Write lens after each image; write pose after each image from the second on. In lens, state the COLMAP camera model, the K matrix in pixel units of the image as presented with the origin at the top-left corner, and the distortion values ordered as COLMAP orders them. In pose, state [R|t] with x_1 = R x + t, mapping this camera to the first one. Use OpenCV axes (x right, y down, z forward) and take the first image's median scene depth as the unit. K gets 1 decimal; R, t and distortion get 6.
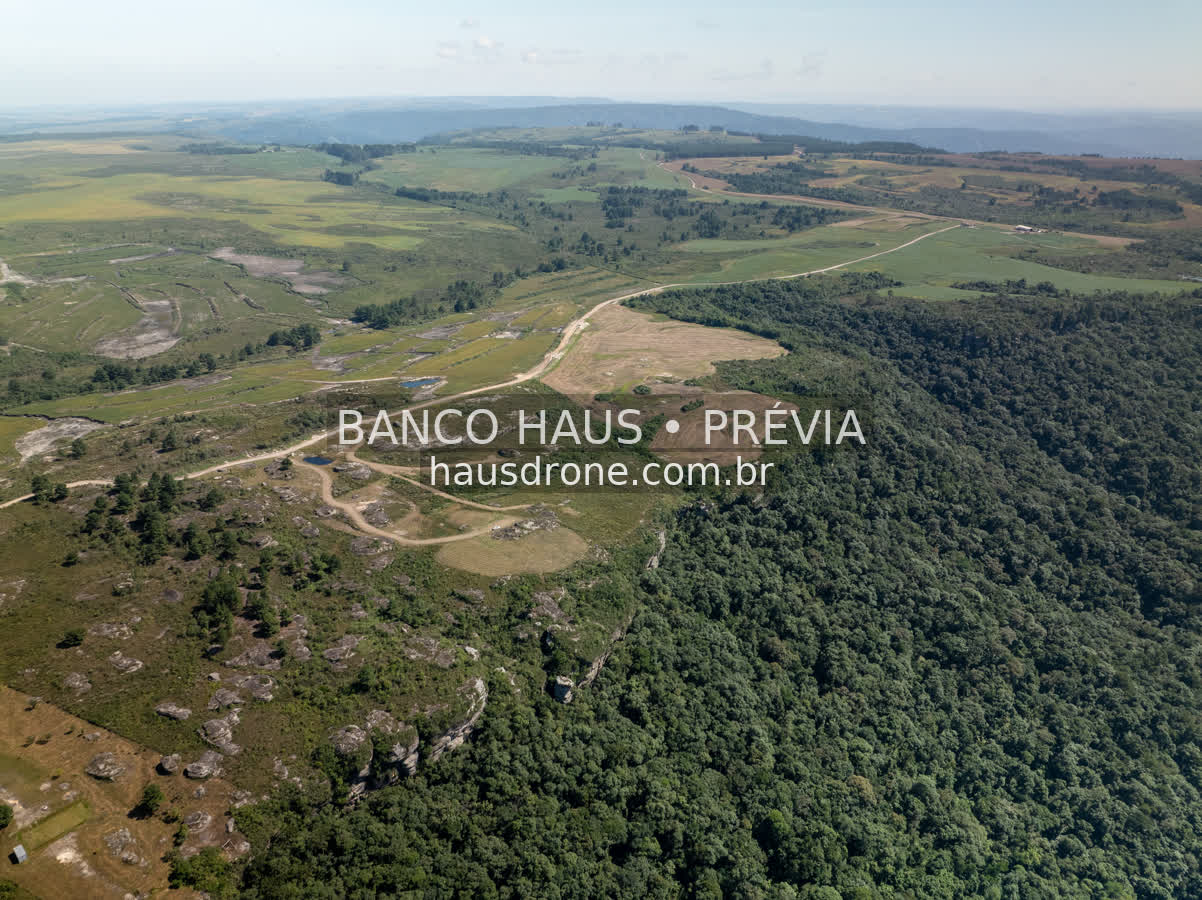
lens RADIAL K [[846.4, 0, 595.0], [0, 846.4, 450.0], [0, 0, 1]] dist [-0.048423, 0.019224]
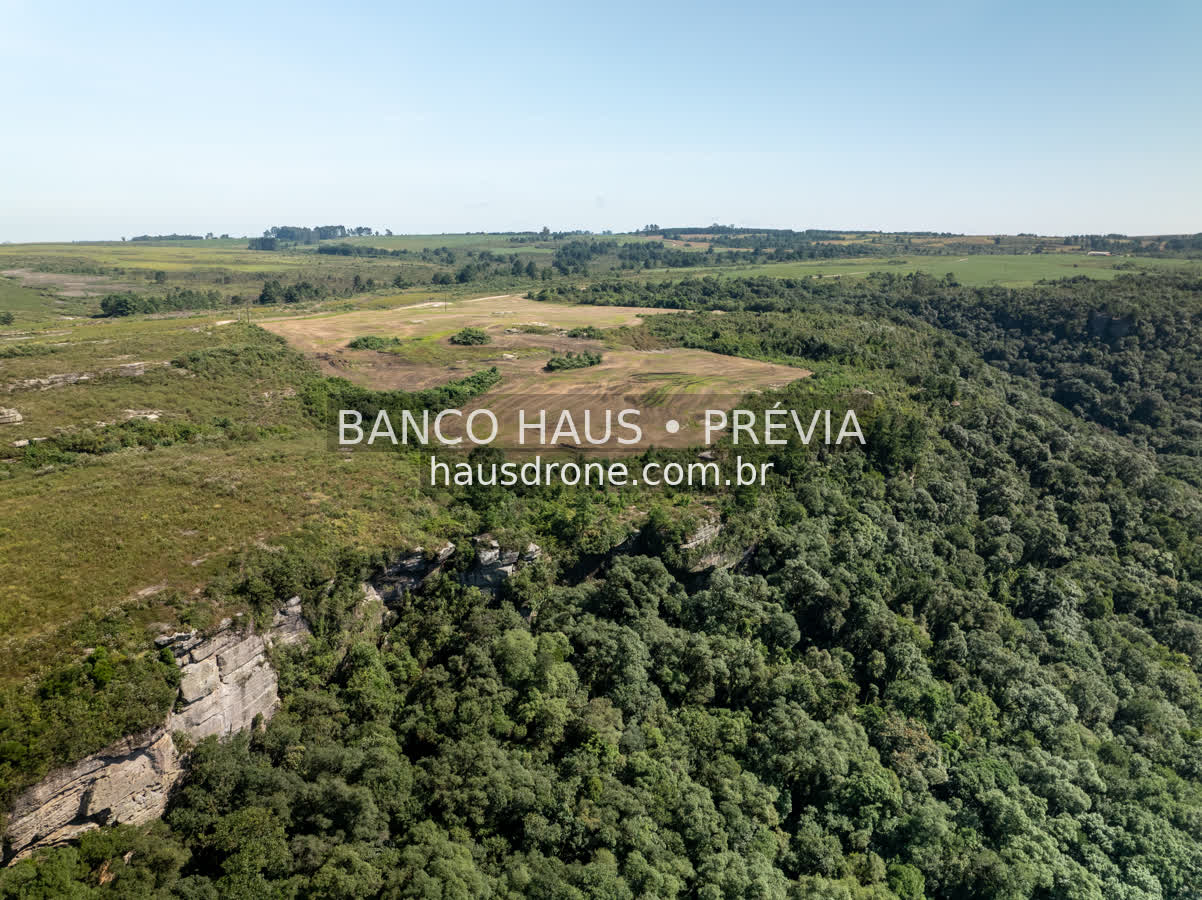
lens RADIAL K [[846.4, 0, 602.0], [0, 846.4, 458.5], [0, 0, 1]] dist [-0.048423, 0.019224]
pose [[0.999995, 0.002931, 0.001213, 0.244717], [-0.002718, 0.988943, -0.148270, 0.115288], [-0.001634, 0.148266, 0.988946, 1.087067]]
